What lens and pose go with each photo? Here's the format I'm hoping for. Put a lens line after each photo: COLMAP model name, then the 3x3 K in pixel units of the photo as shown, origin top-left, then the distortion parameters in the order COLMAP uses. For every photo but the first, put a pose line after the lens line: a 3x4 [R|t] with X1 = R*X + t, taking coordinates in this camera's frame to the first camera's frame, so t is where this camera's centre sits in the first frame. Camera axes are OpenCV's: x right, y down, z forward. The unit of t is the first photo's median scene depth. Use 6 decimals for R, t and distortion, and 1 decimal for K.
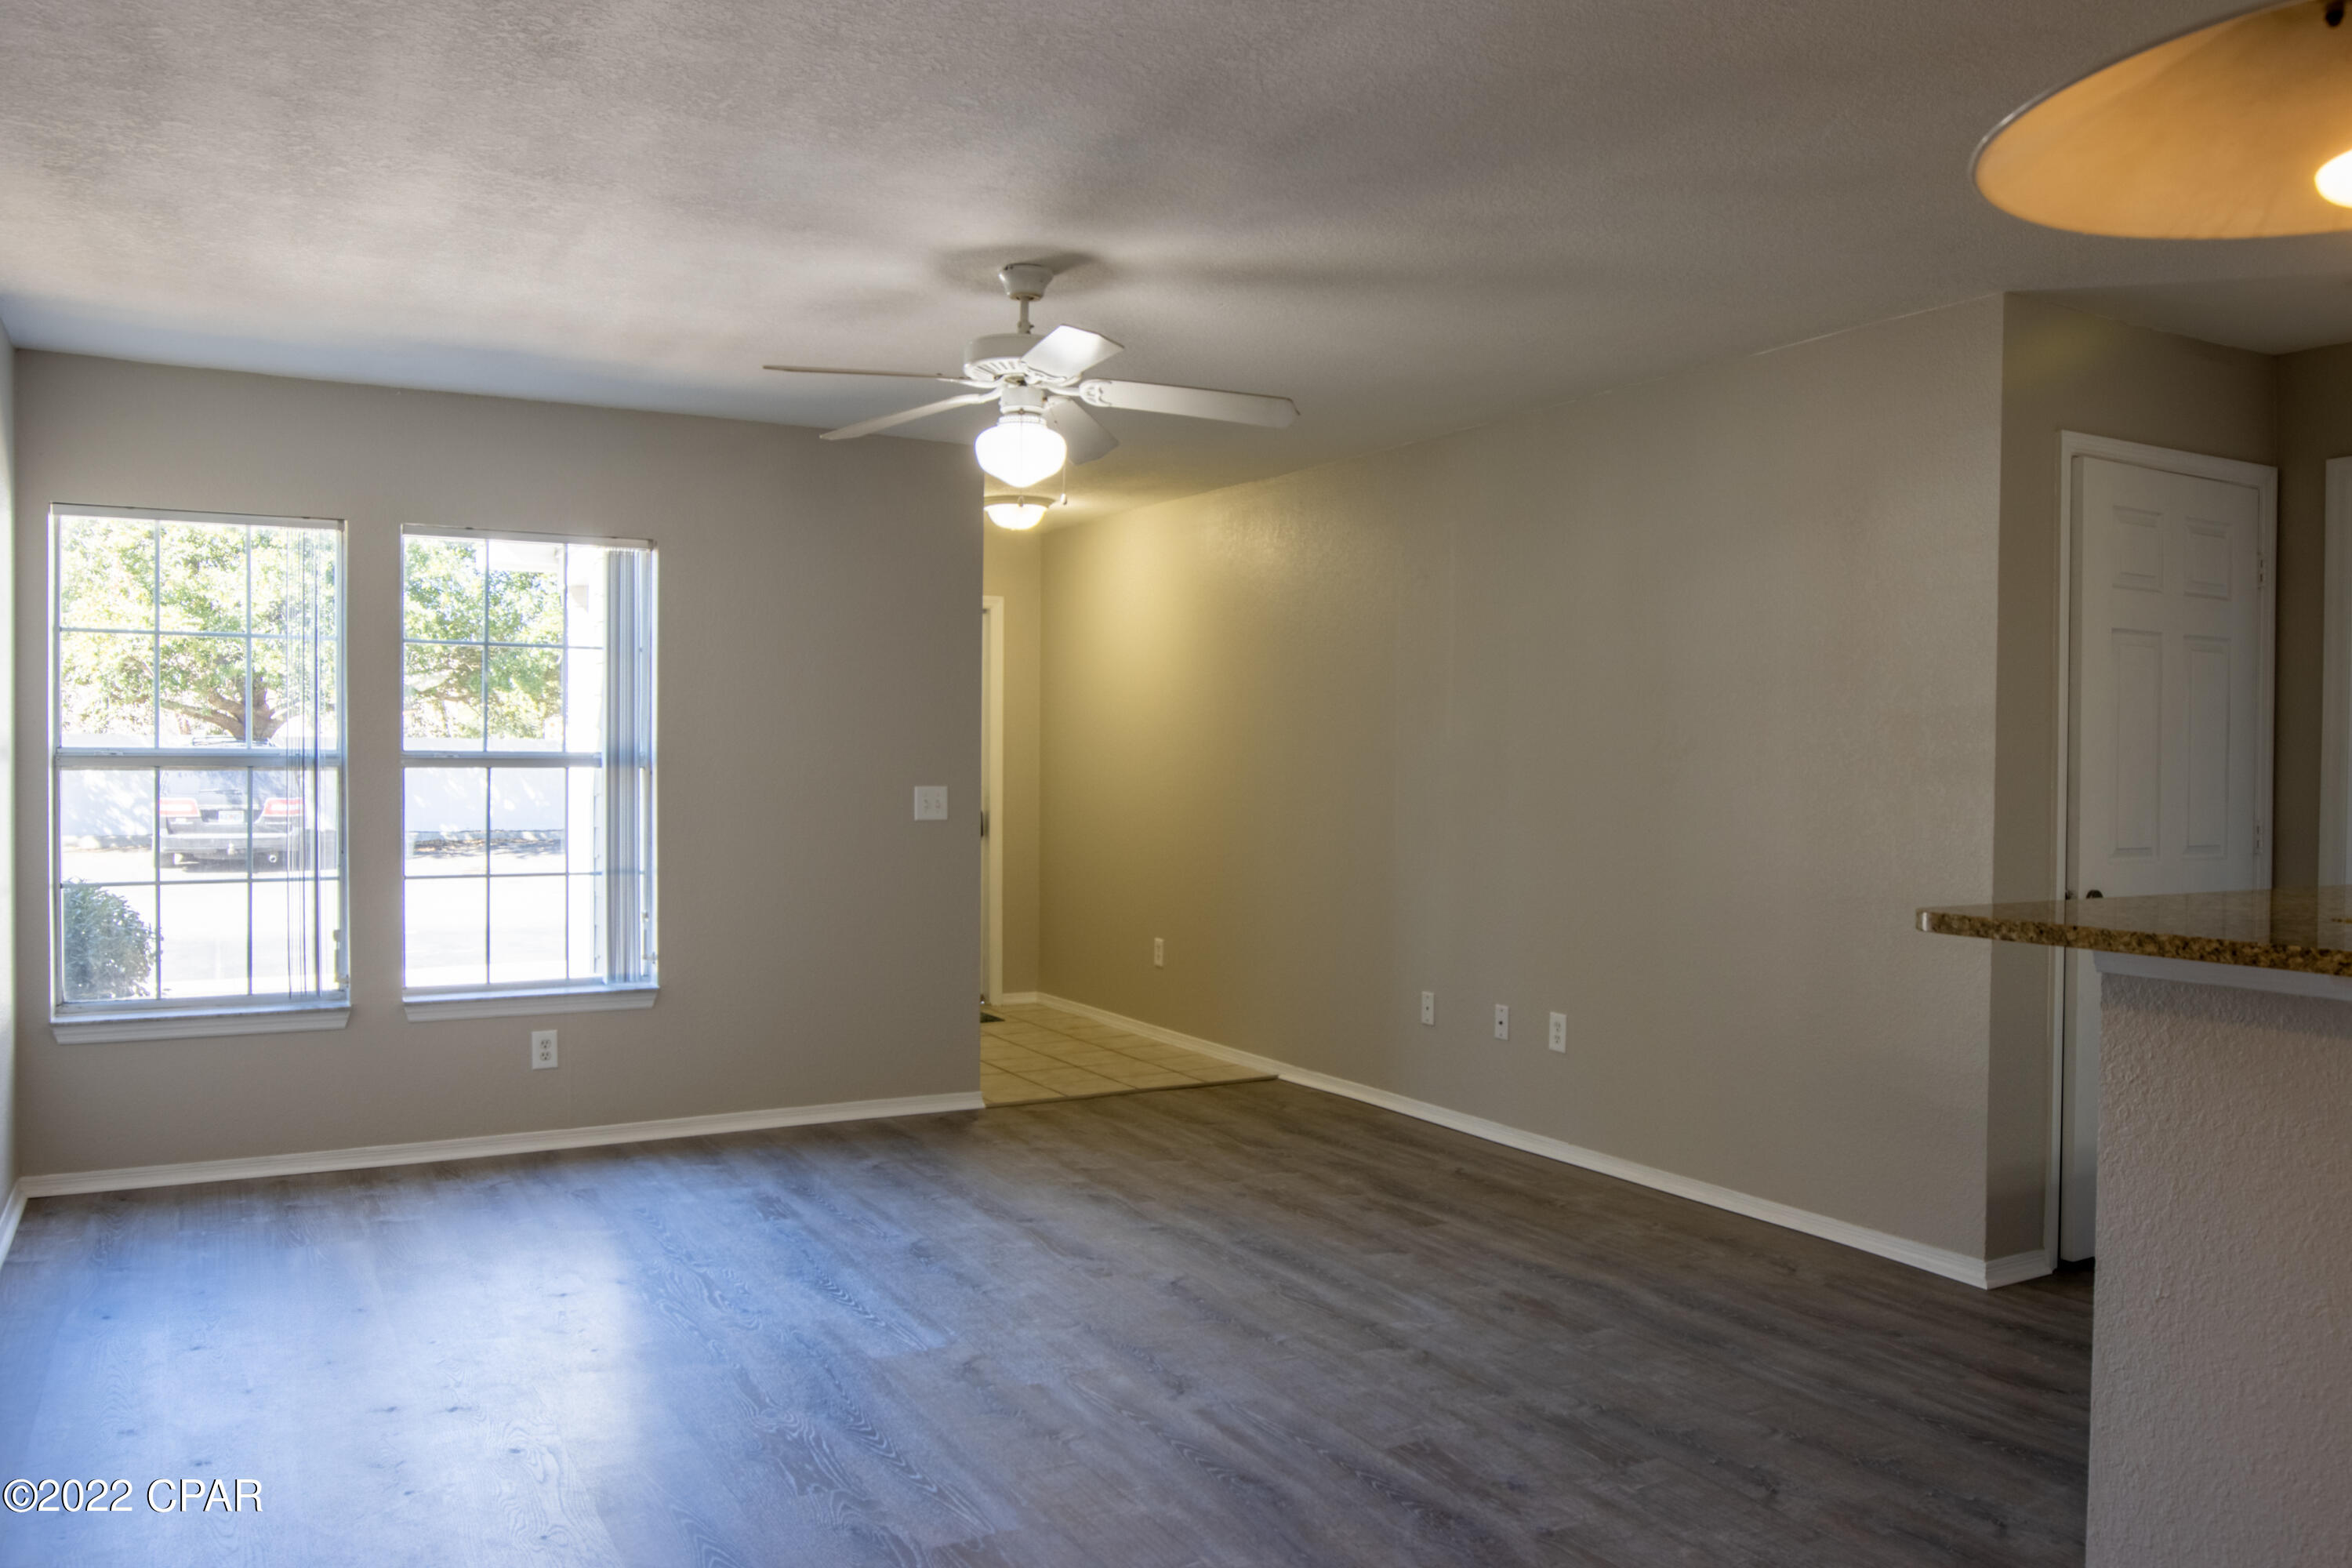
lens RADIAL K [[1742.0, 0, 1195.2], [0, 1742.0, 787.4], [0, 0, 1]] dist [-0.031238, -0.002009]
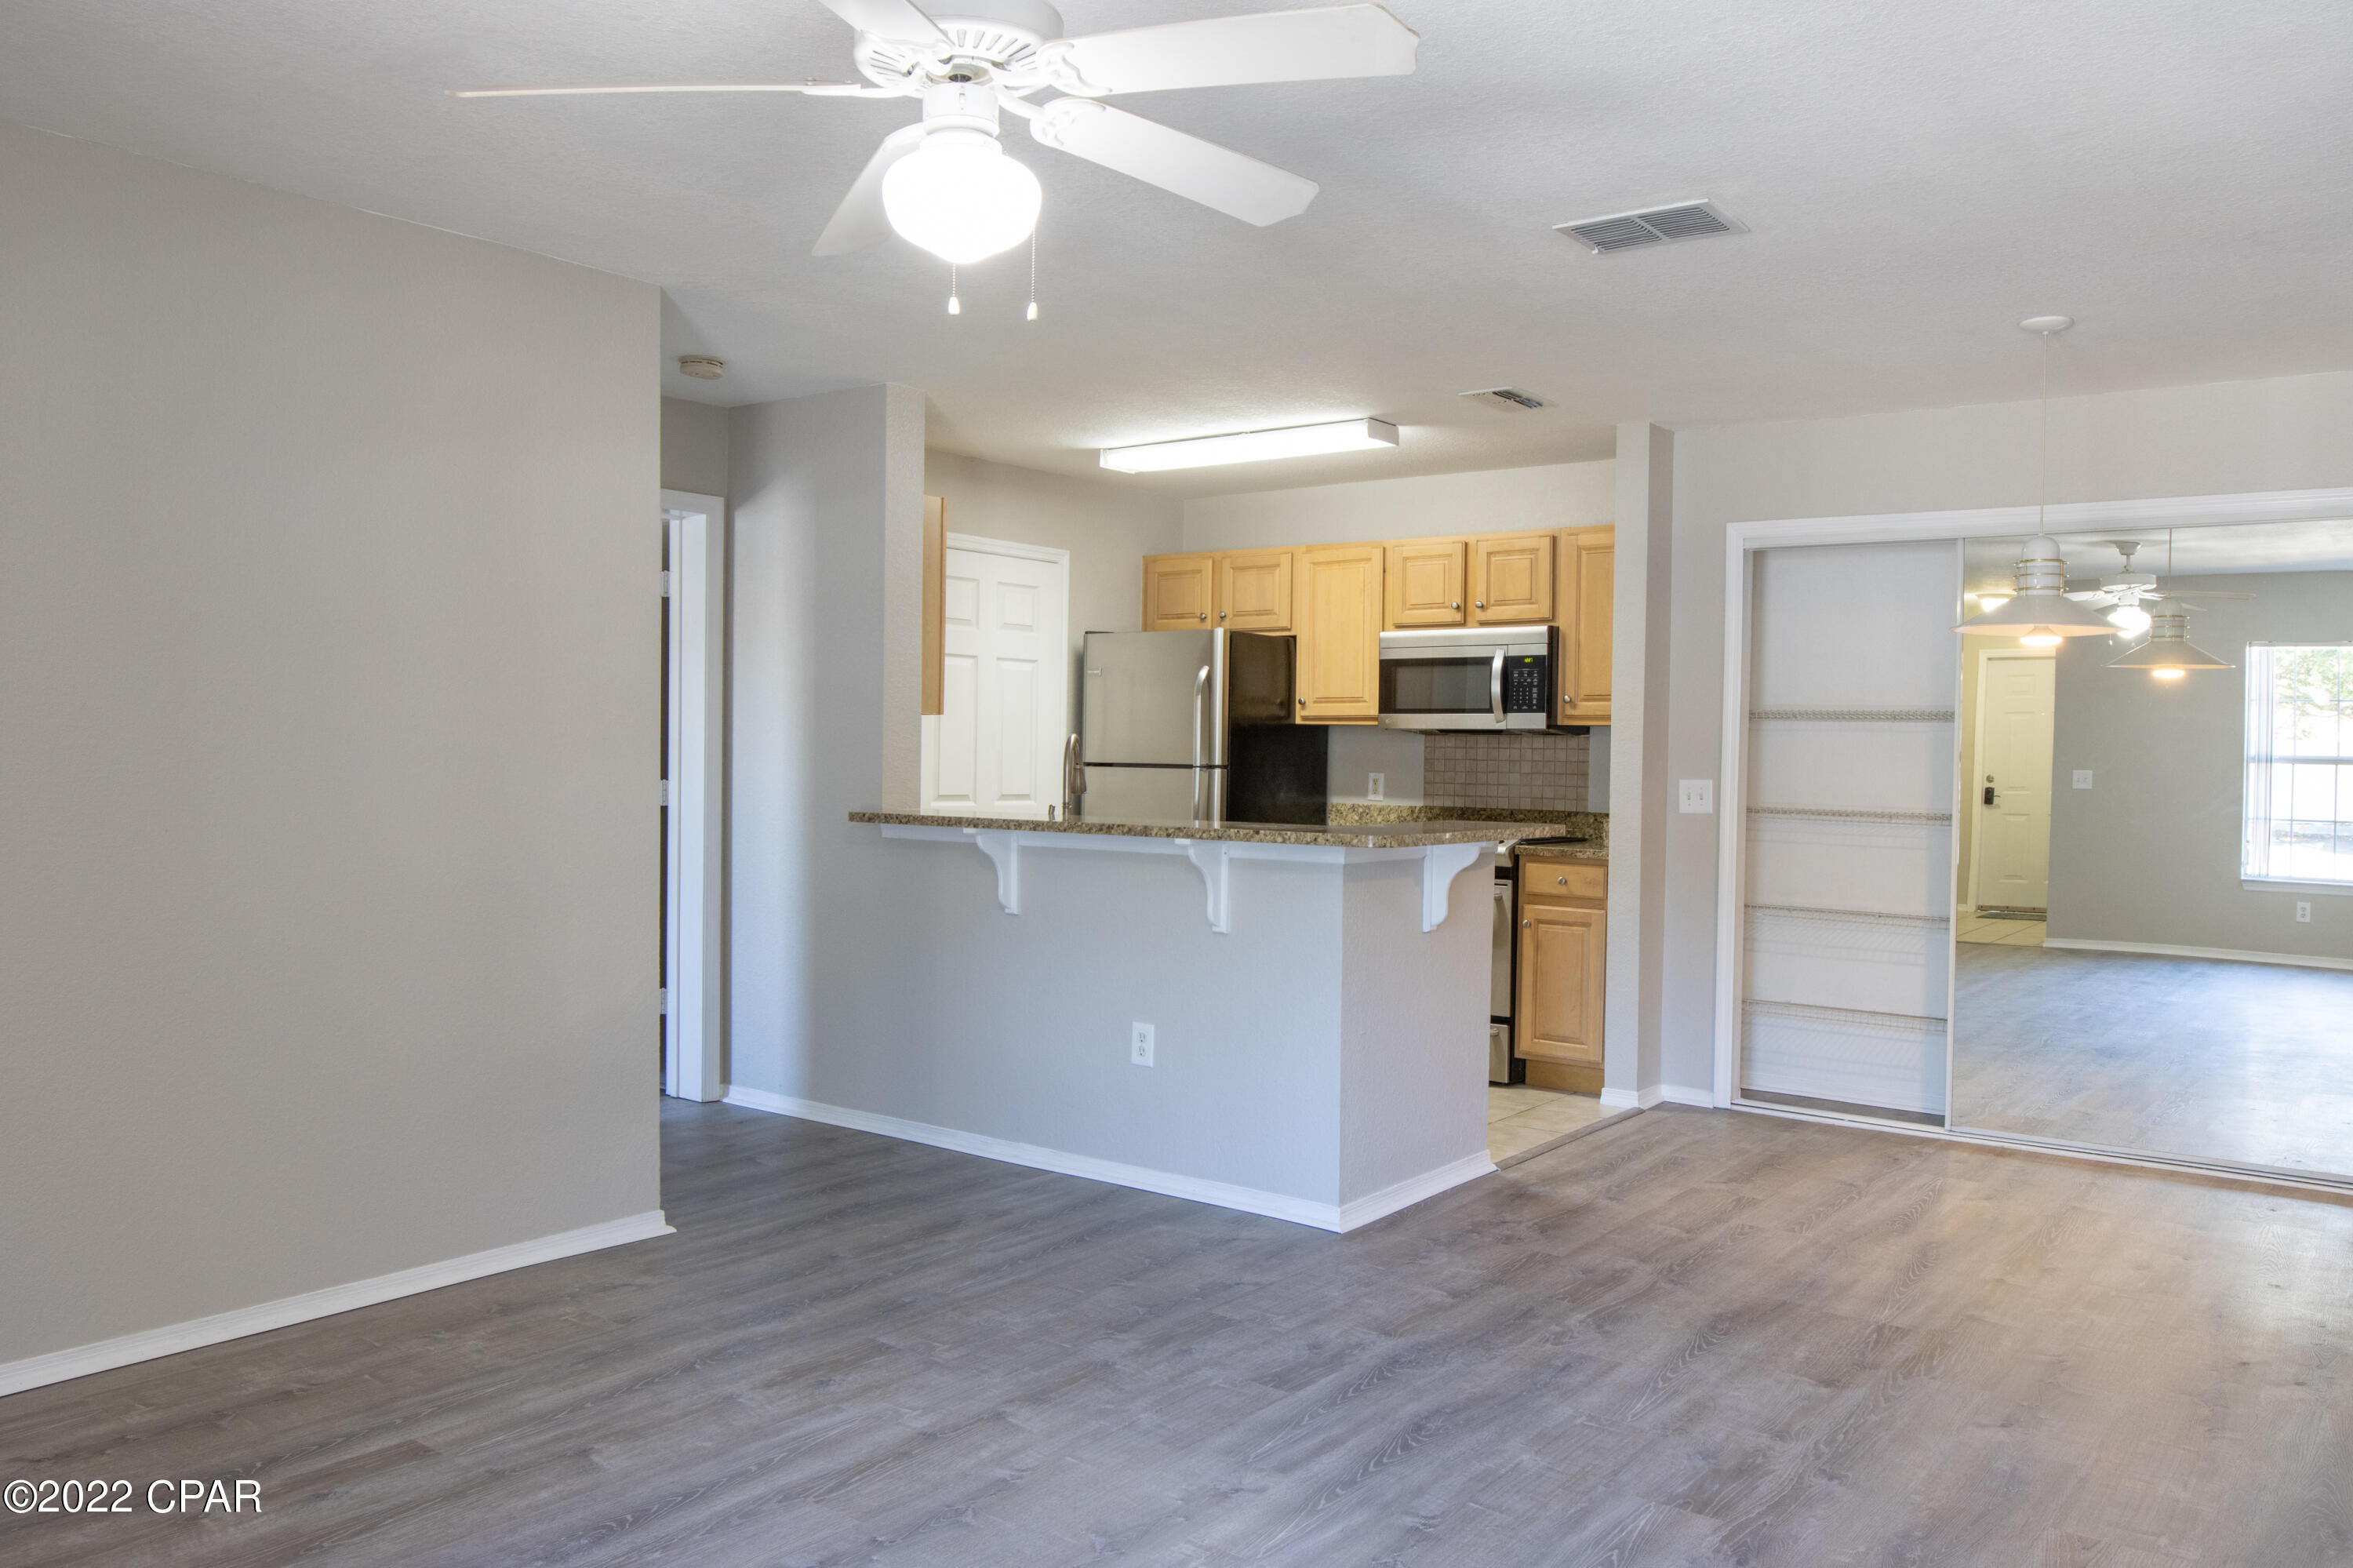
lens RADIAL K [[1742.8, 0, 1195.7], [0, 1742.8, 787.4], [0, 0, 1]] dist [-0.031238, -0.002009]
pose [[-0.393099, -0.032851, 0.918909, -0.711364], [-0.000904, 0.999375, 0.035341, -0.023124], [-0.919496, 0.013062, -0.392883, 1.247125]]
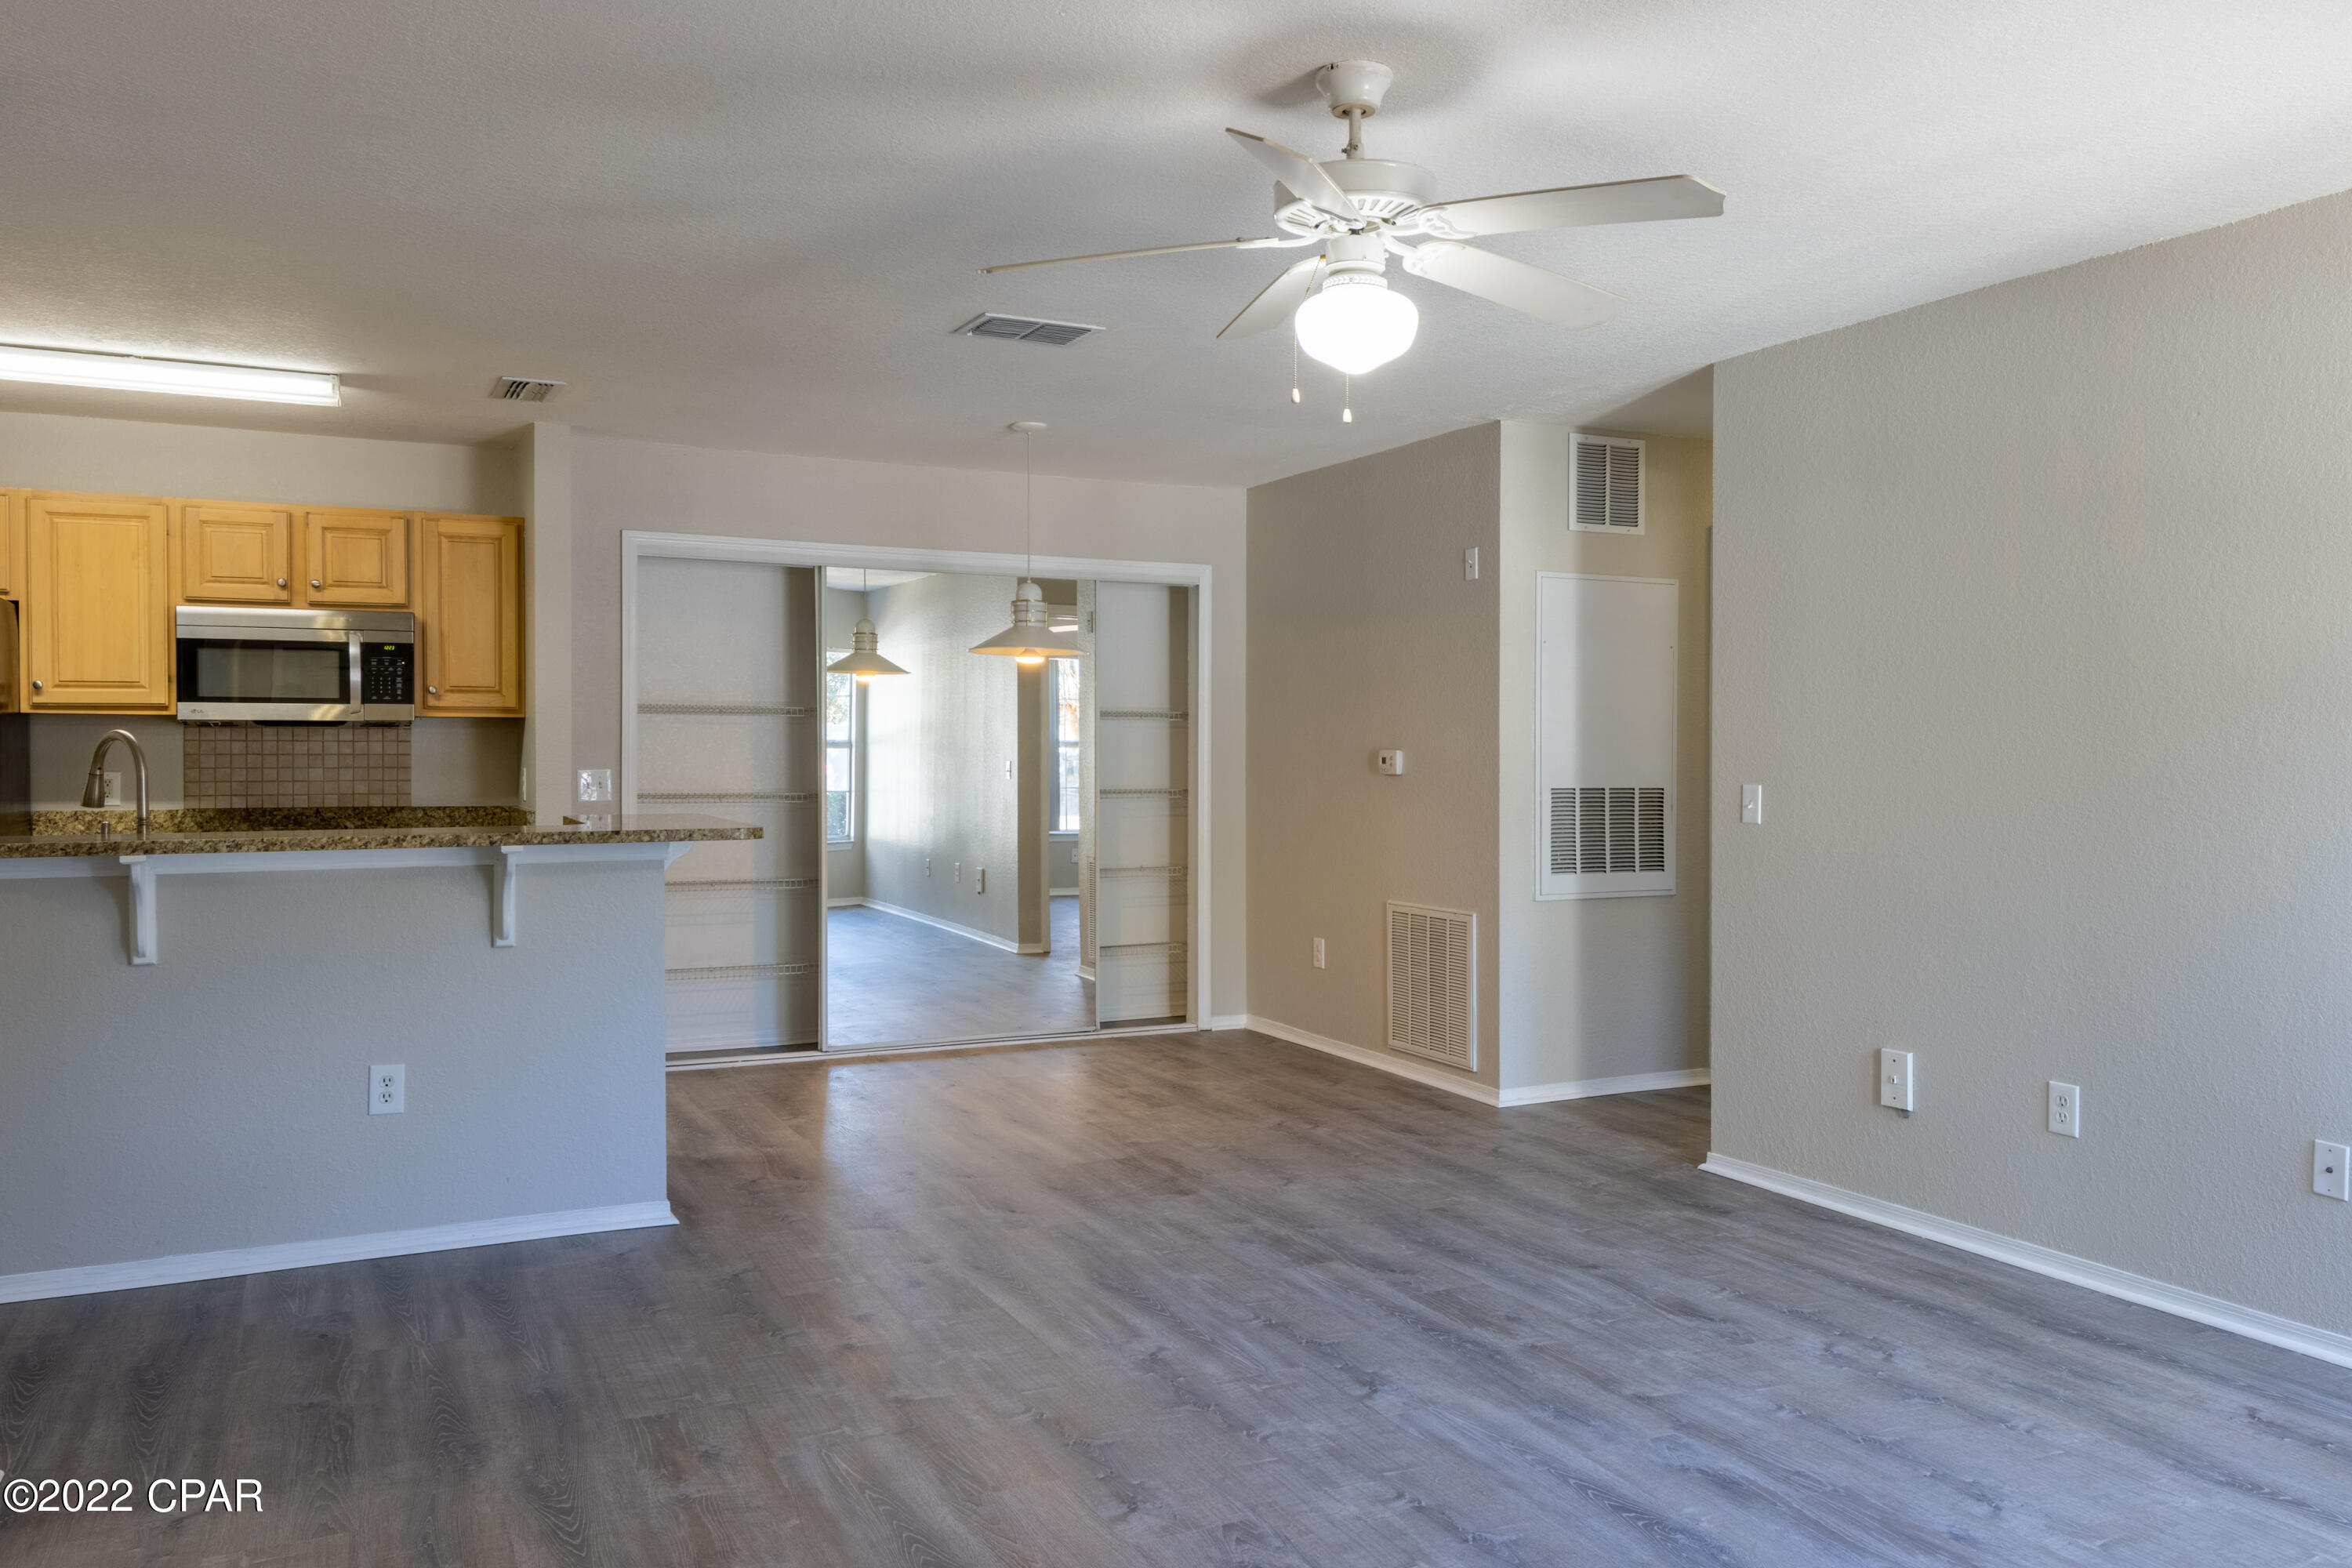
lens RADIAL K [[1752.3, 0, 1192.9], [0, 1752.3, 769.6], [0, 0, 1]] dist [0.017132, -0.006125]
pose [[-0.998413, -0.009066, 0.055575, -0.080615], [-0.007357, 0.999496, 0.030869, -0.031104], [-0.055827, 0.030412, -0.997977, 1.884072]]
